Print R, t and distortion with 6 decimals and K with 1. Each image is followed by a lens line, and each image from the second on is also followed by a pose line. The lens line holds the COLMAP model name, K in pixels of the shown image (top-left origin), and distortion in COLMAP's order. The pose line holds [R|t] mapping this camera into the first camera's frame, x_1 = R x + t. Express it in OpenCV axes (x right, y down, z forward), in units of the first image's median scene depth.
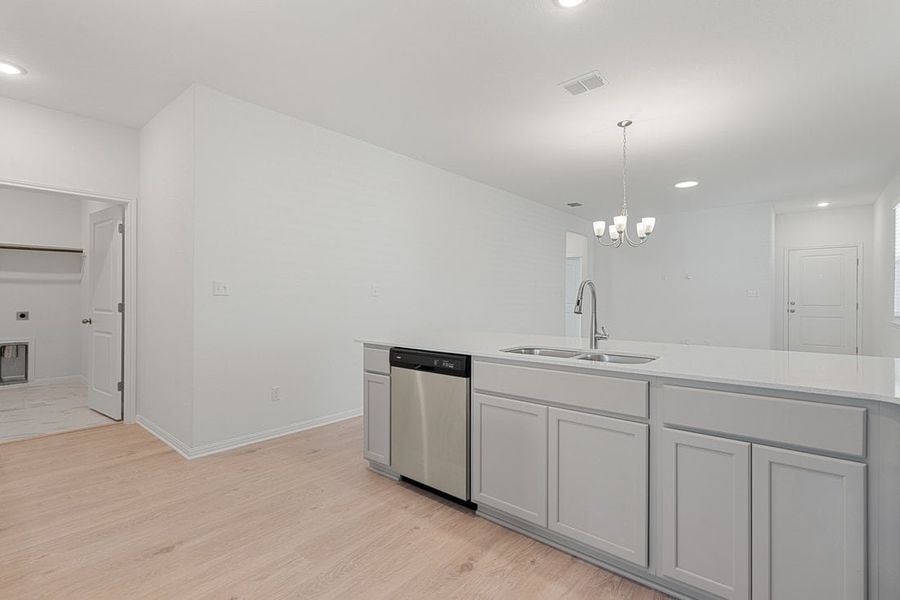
lens RADIAL K [[406.8, 0, 451.8], [0, 406.8, 294.1], [0, 0, 1]] dist [-0.001357, -0.000129]
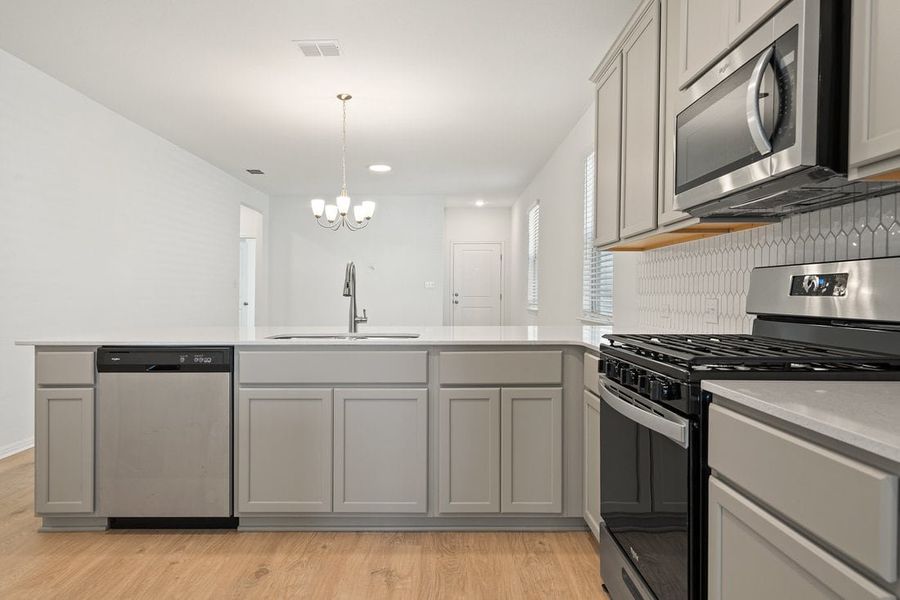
lens RADIAL K [[507.1, 0, 448.4], [0, 507.1, 285.5], [0, 0, 1]] dist [0.003010, 0.001384]
pose [[0.776824, 0.004285, 0.629704, -0.264904], [-0.004706, 0.999988, -0.000999, 0.021898], [-0.629701, -0.002187, 0.776835, -0.106711]]
